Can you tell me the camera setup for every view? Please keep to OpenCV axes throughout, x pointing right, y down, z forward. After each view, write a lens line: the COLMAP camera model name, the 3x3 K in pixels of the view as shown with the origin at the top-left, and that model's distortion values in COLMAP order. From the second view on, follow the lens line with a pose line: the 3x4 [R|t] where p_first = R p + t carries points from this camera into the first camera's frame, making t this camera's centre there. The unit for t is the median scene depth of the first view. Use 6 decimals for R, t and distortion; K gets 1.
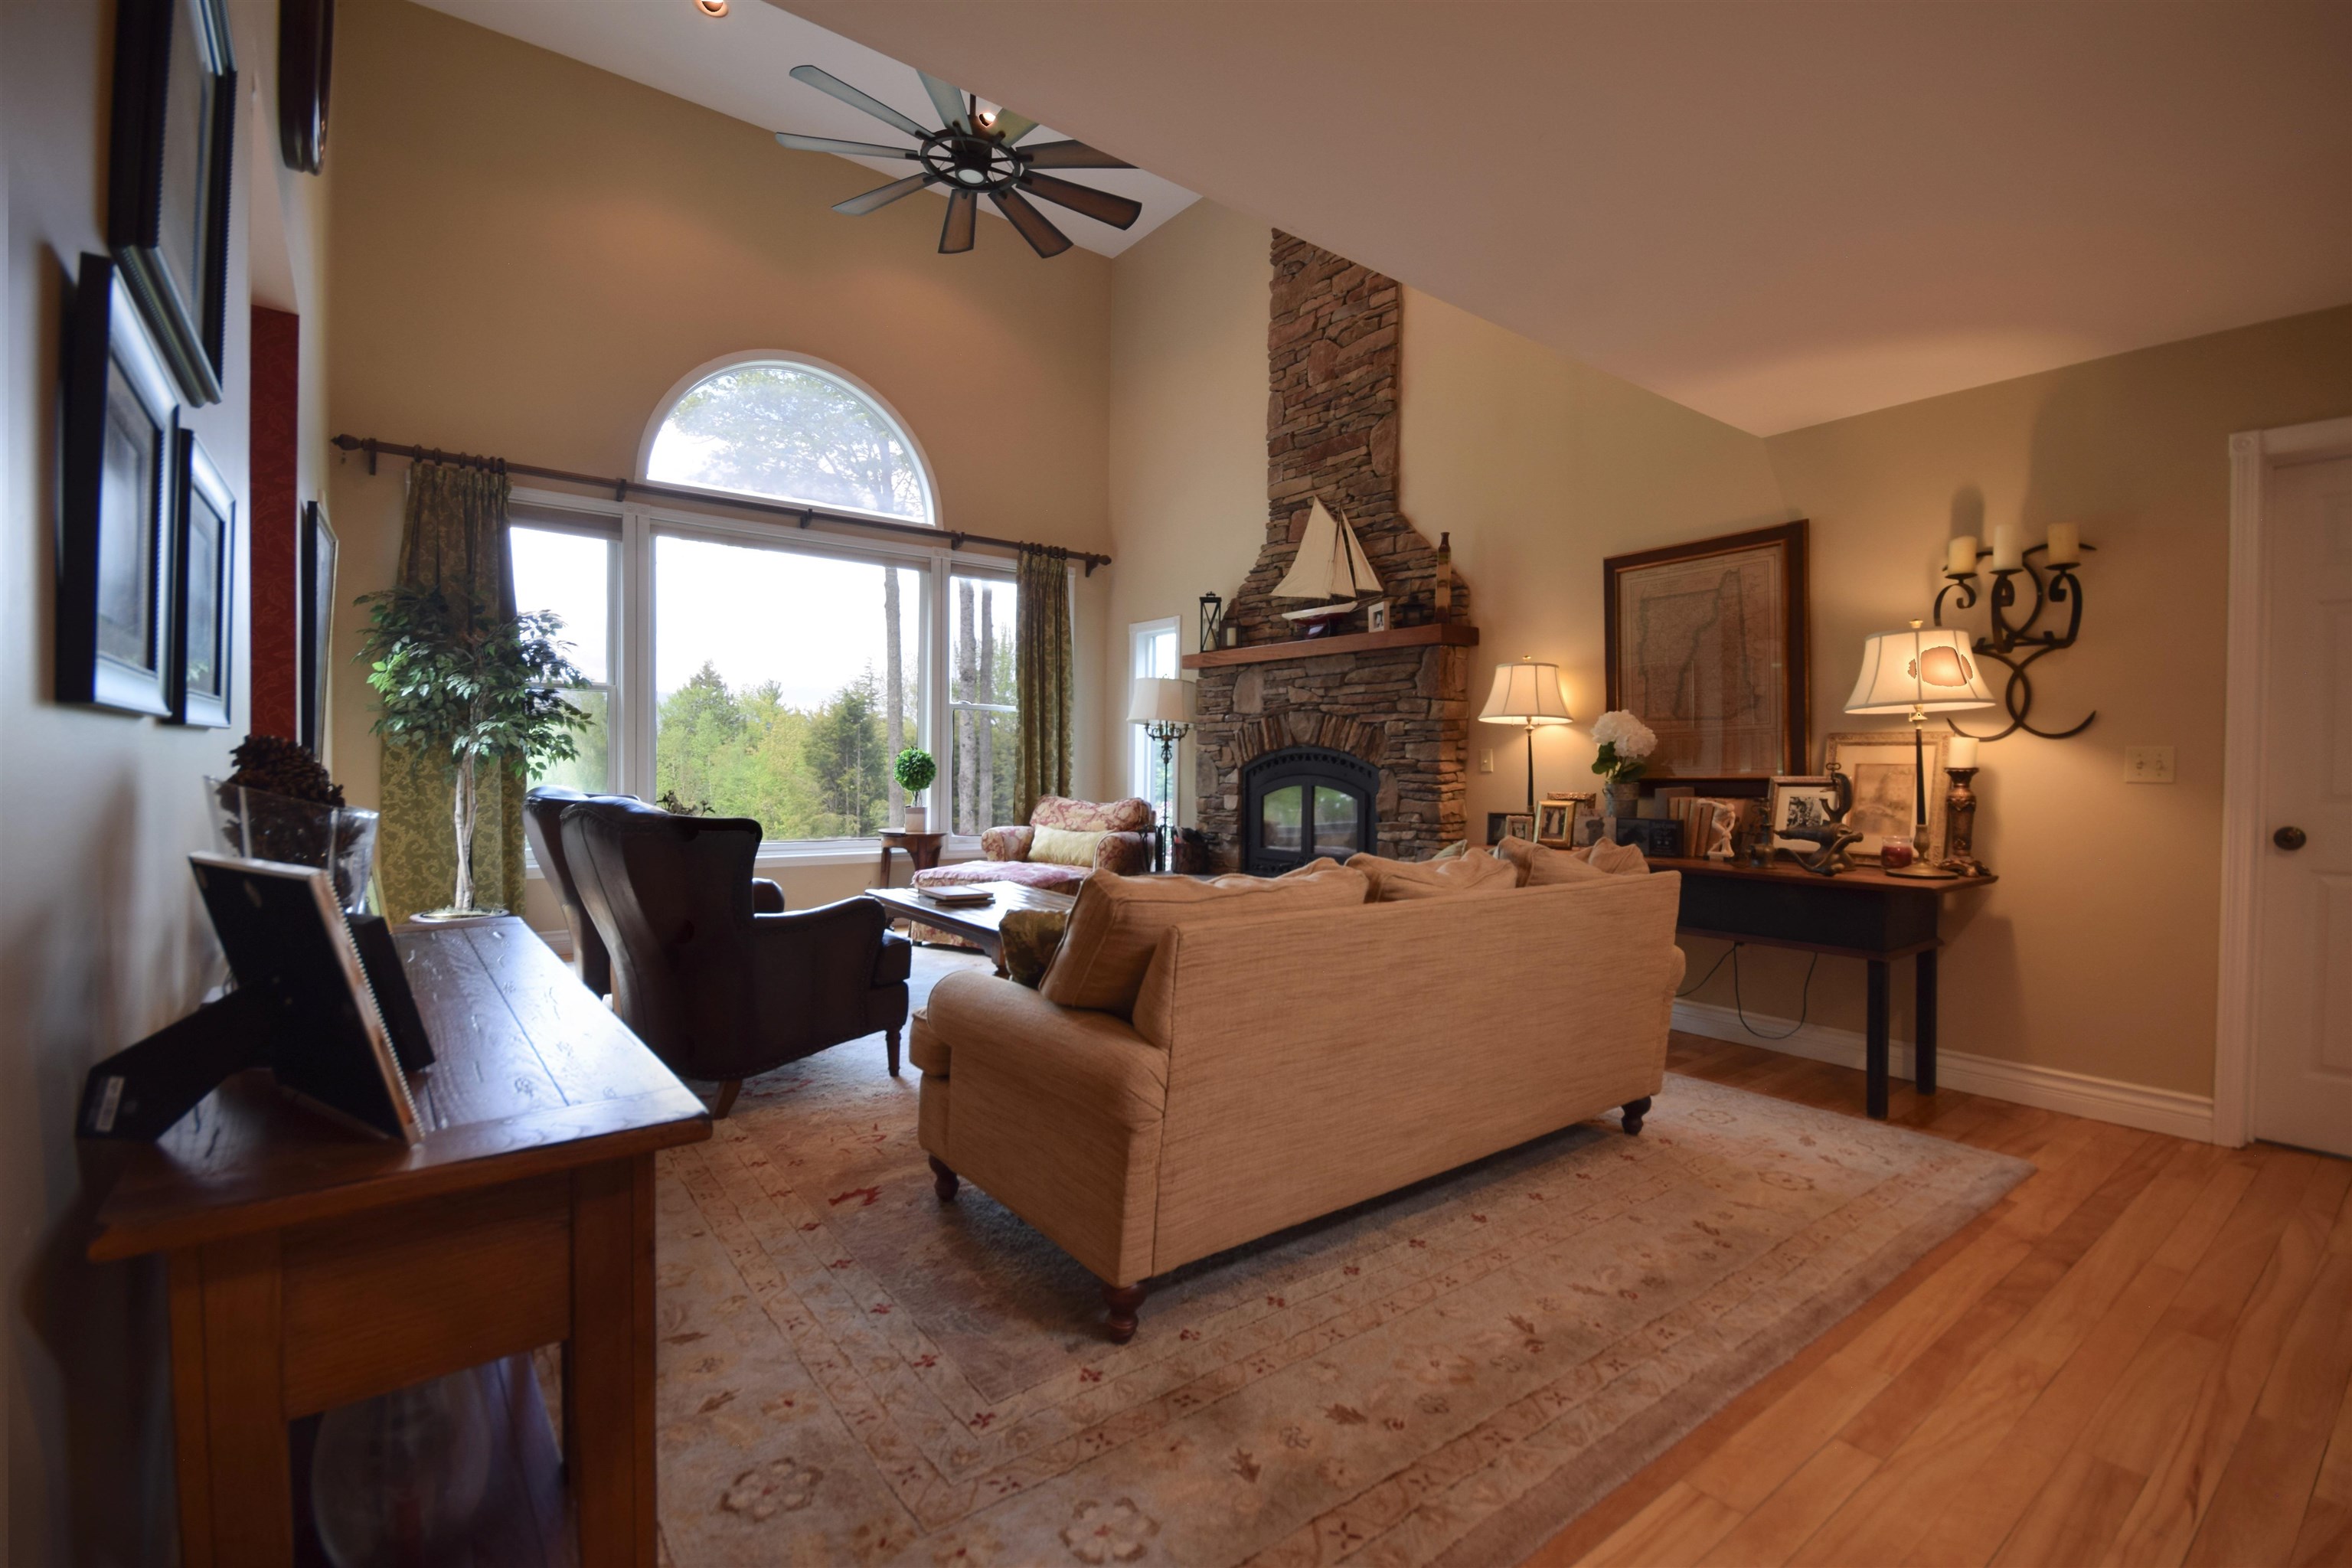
lens RADIAL K [[1048.2, 0, 1179.0], [0, 1048.2, 781.9], [0, 0, 1]] dist [0.004527, -0.007198]
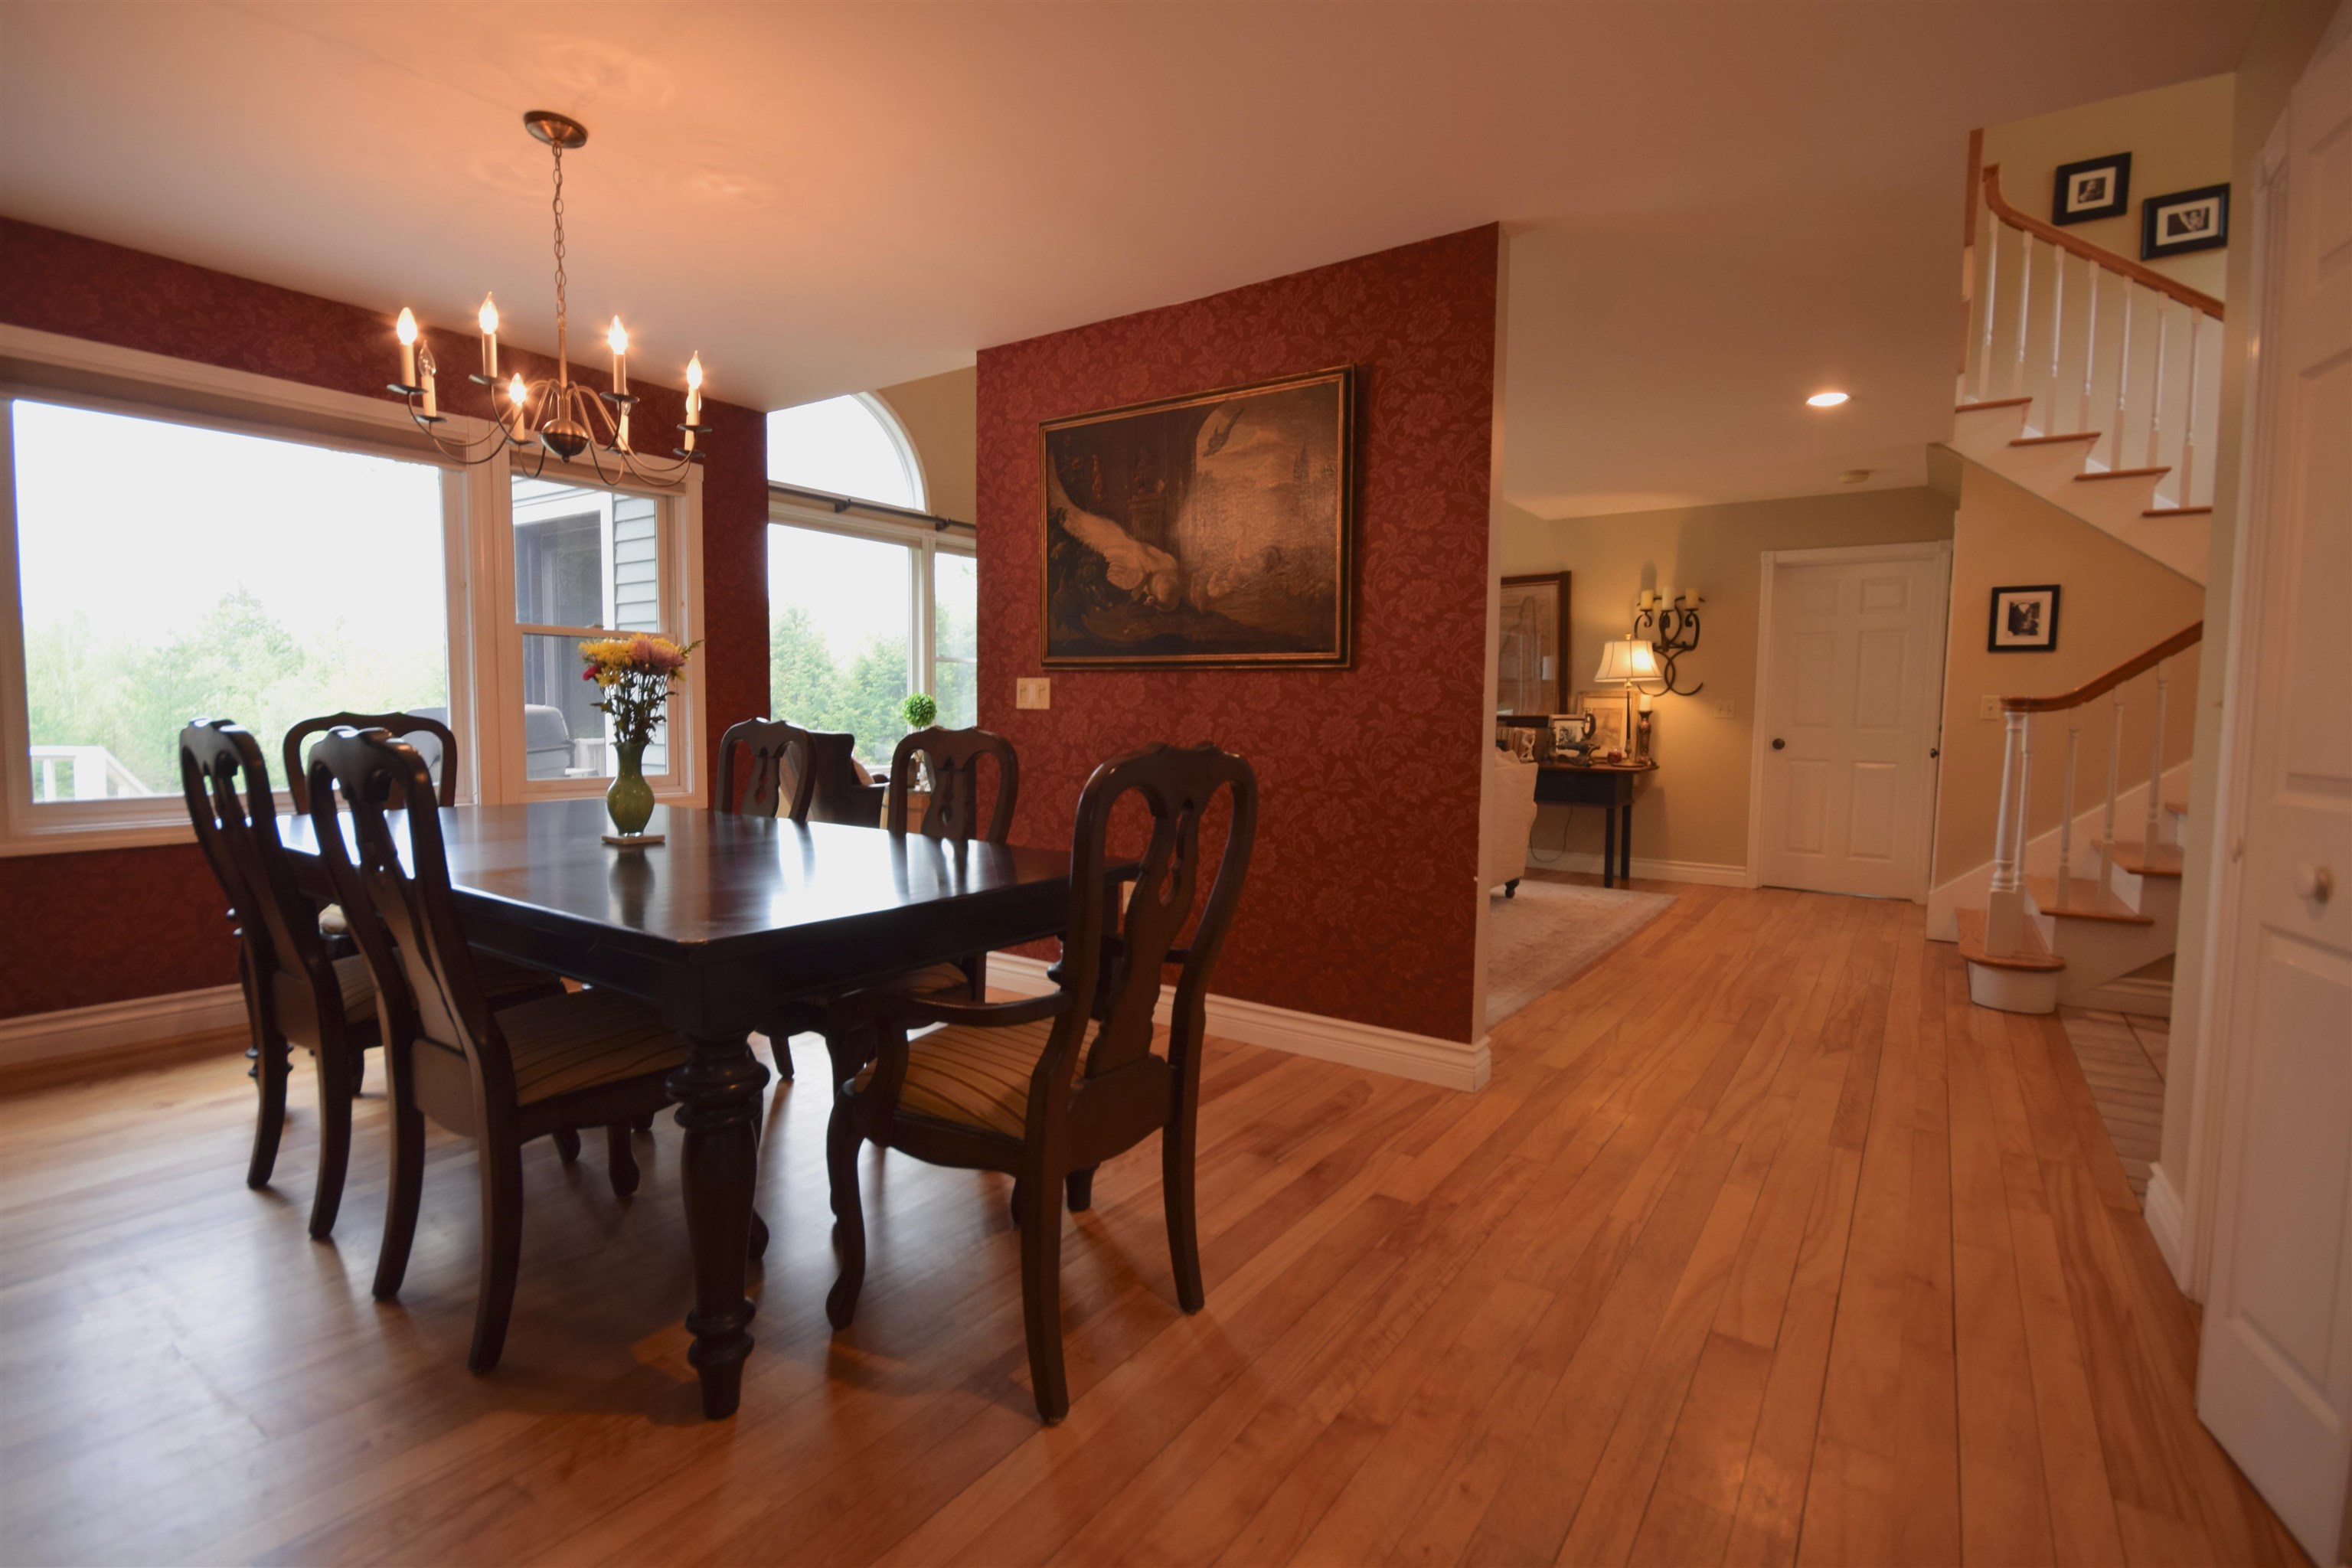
lens RADIAL K [[1090.0, 0, 1175.3], [0, 1090.0, 784.4], [0, 0, 1]] dist [0.000561, 0.000017]
pose [[0.951983, -0.016770, 0.305692, -0.630390], [-0.000185, 0.998467, 0.055351, 0.010421], [-0.306151, -0.052749, 0.950520, -0.593139]]
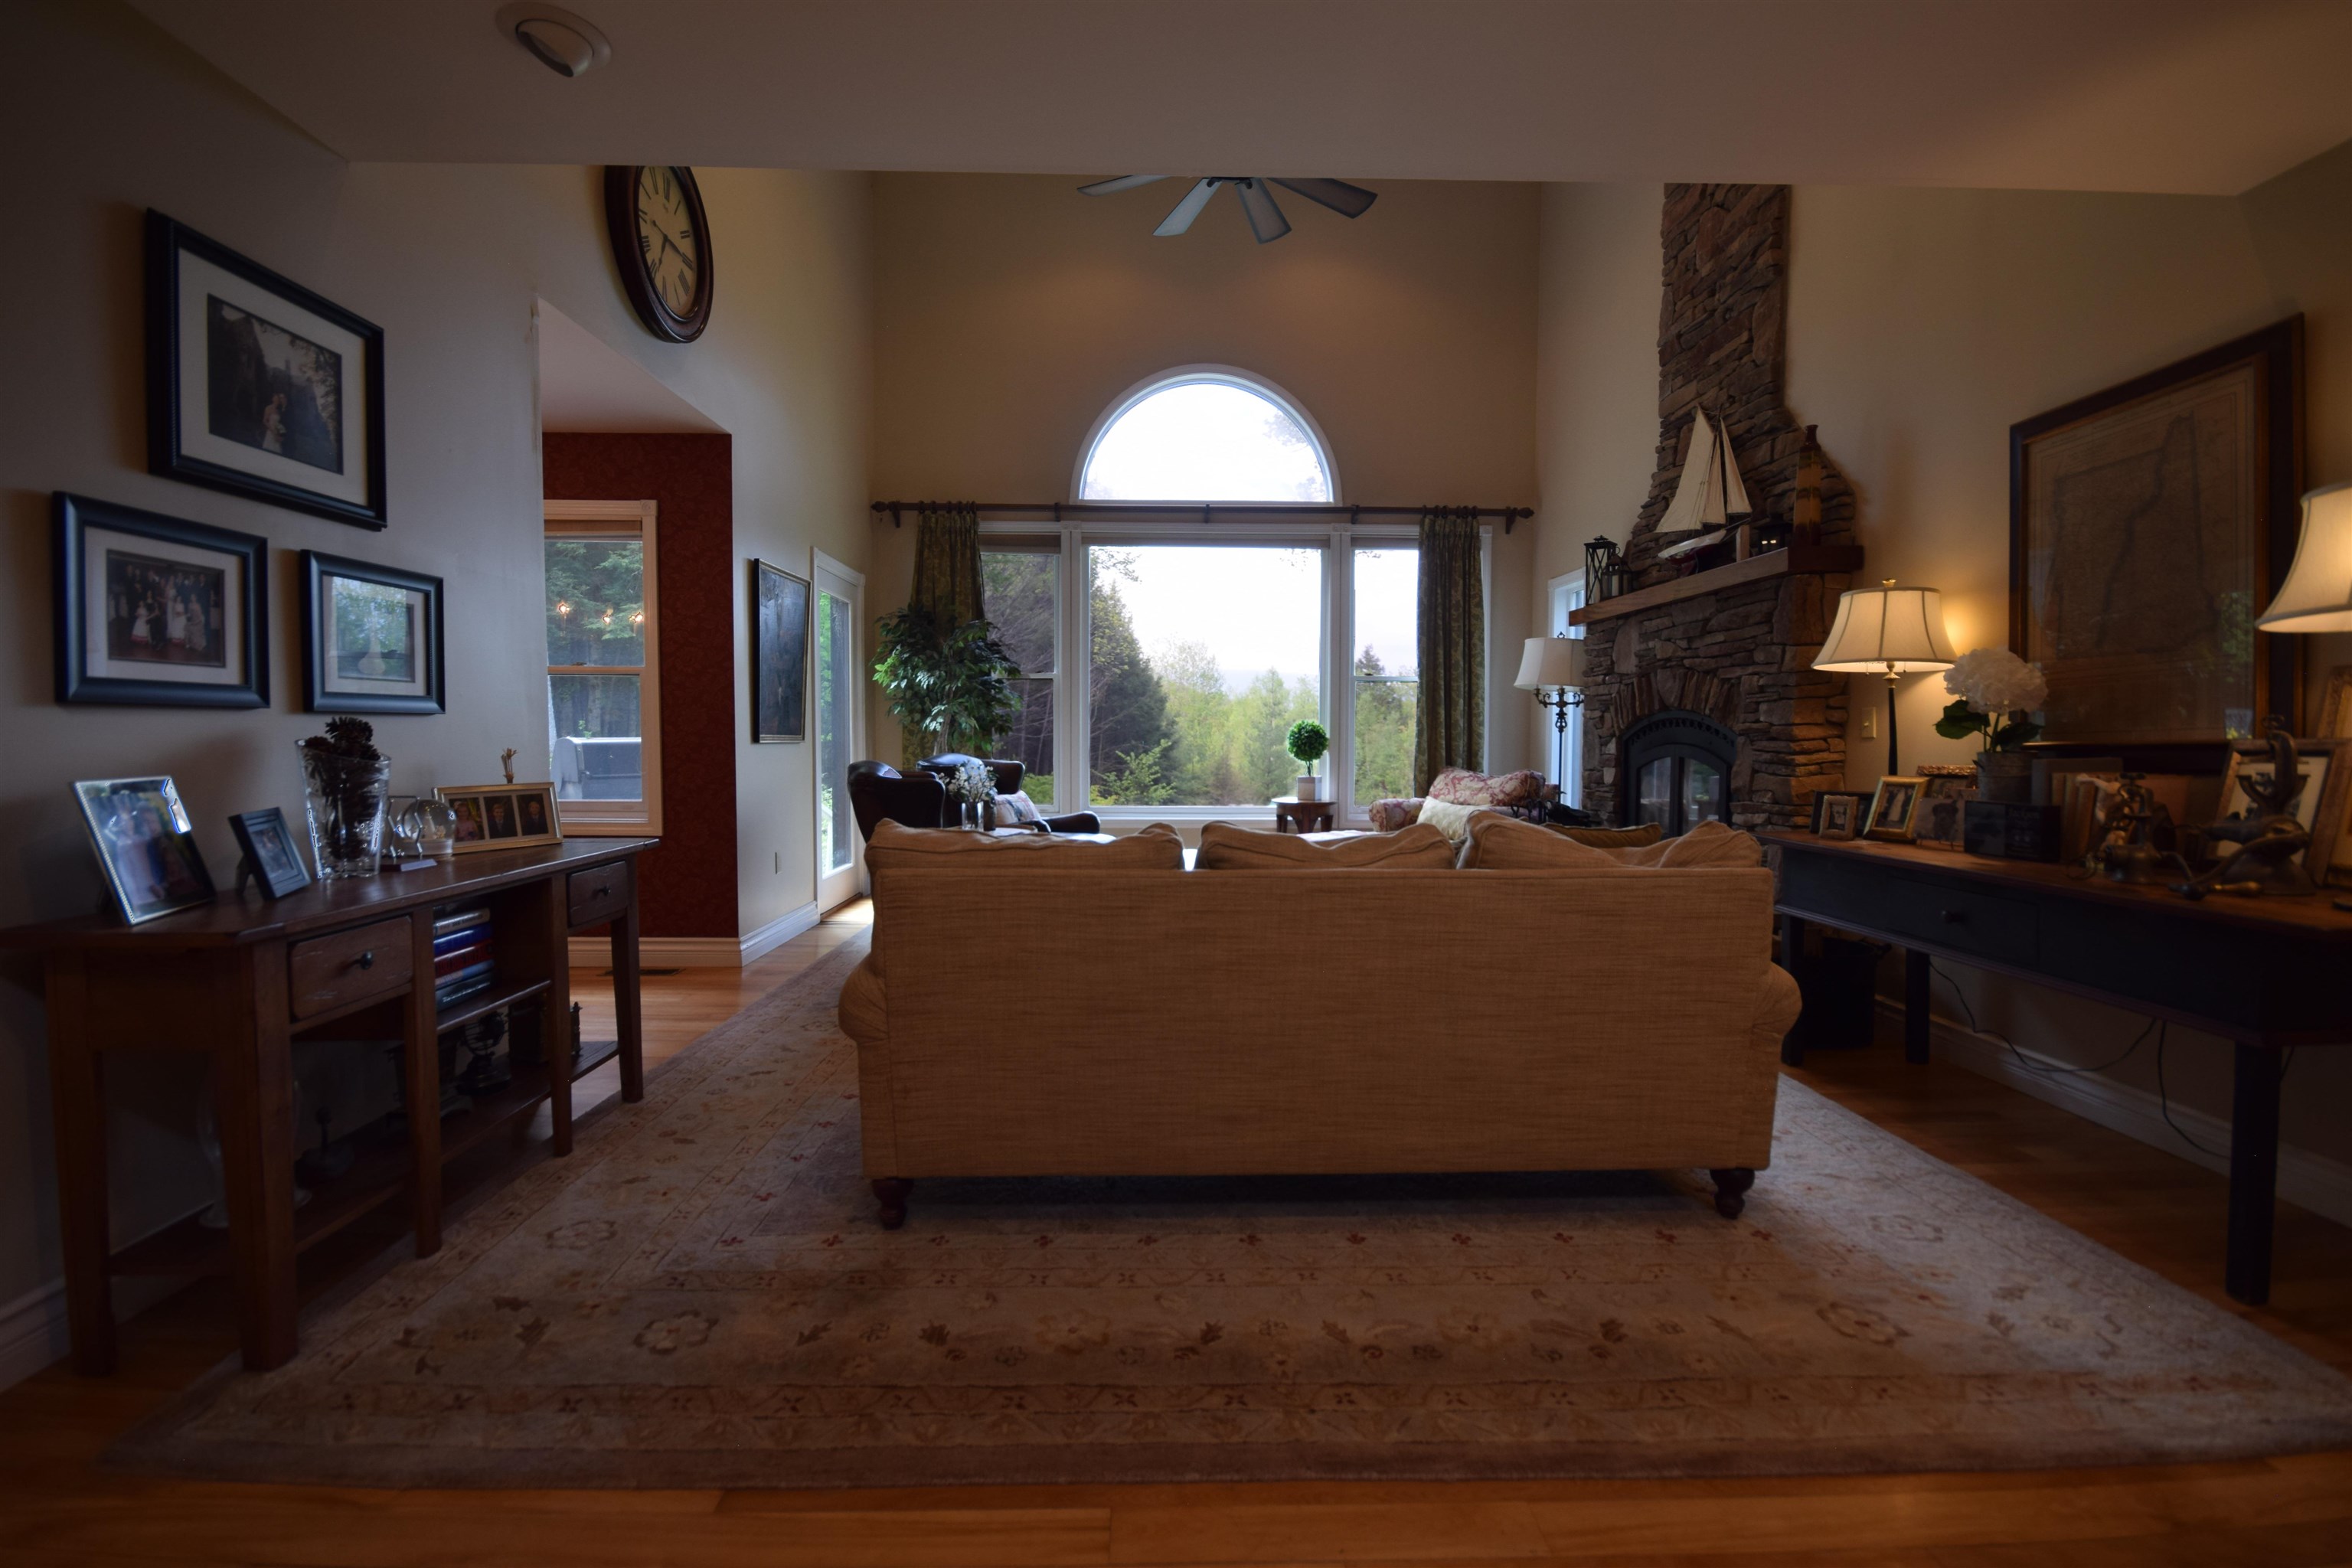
lens RADIAL K [[1048.2, 0, 1161.7], [0, 1048.2, 783.7], [0, 0, 1]] dist [0.004527, -0.007198]
pose [[0.806345, 0.017441, -0.591188, 0.435868], [-0.002718, 0.999664, 0.025785, 0.006813], [0.591439, -0.019184, 0.806122, 0.128852]]
